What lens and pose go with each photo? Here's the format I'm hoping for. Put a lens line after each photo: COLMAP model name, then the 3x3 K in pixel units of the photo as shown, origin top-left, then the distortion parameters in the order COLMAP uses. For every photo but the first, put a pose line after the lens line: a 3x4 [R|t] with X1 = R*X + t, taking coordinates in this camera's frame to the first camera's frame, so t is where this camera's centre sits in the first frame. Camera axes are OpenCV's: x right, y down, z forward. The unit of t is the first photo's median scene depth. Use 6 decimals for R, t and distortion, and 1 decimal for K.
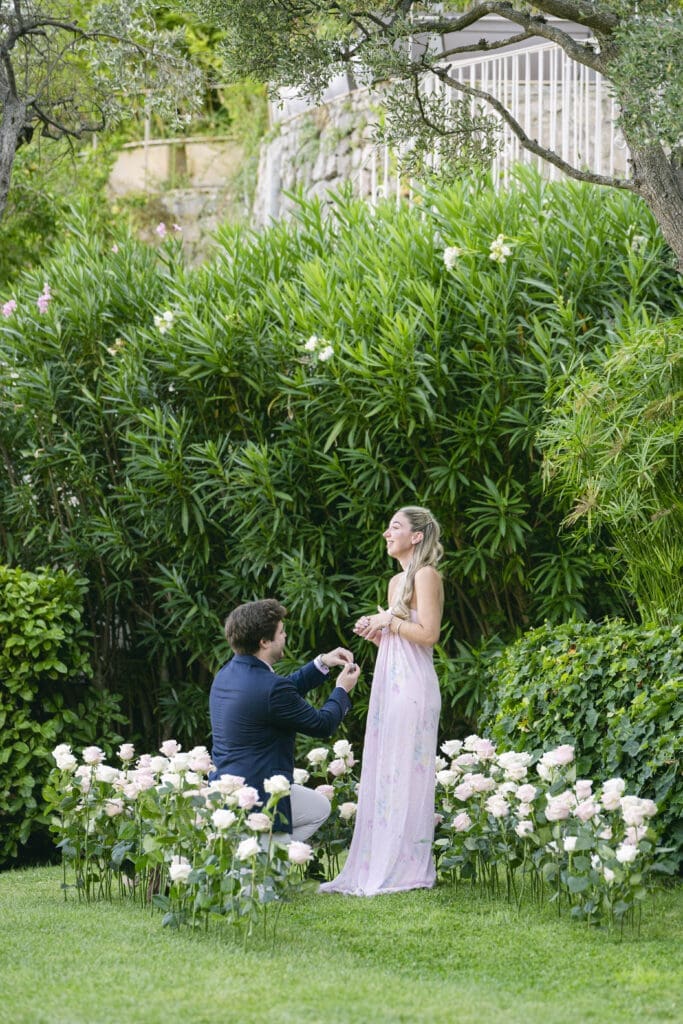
lens RADIAL K [[4557.6, 0, 276.7], [0, 4557.6, 511.8], [0, 0, 1]] dist [-0.057435, 1.613680]
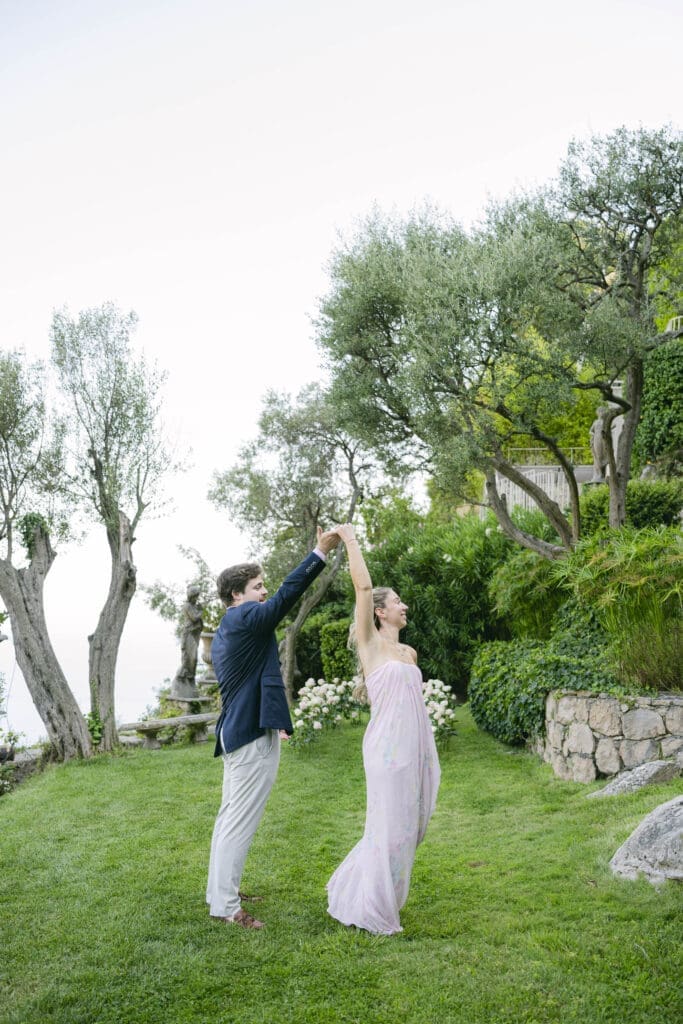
lens RADIAL K [[1038.6, 0, 341.5], [0, 1038.6, 512.0], [0, 0, 1]] dist [0.001762, -0.000484]
pose [[0.973561, -0.006872, -0.228322, 0.111486], [-0.011958, 0.996643, -0.080986, -0.005781], [0.228112, 0.081576, 0.970211, 0.214339]]
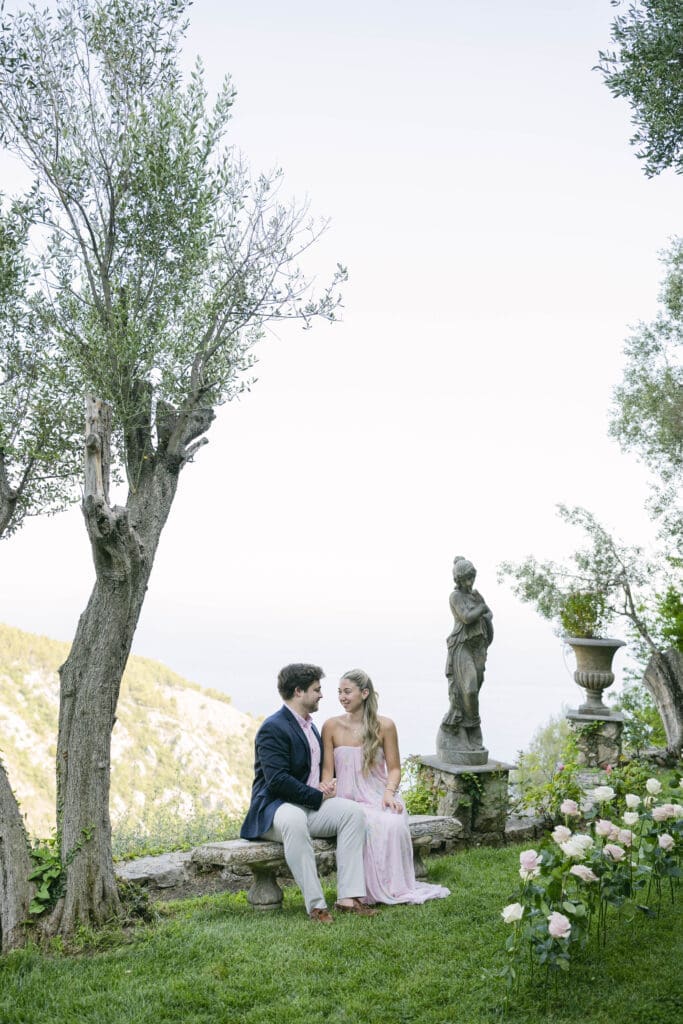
lens RADIAL K [[1038.6, 0, 341.5], [0, 1038.6, 512.0], [0, 0, 1]] dist [0.001762, -0.000484]
pose [[0.730167, -0.059761, -0.680651, 0.088166], [0.013878, 0.997259, -0.072672, -0.002399], [0.683128, 0.043616, 0.728995, 0.499093]]
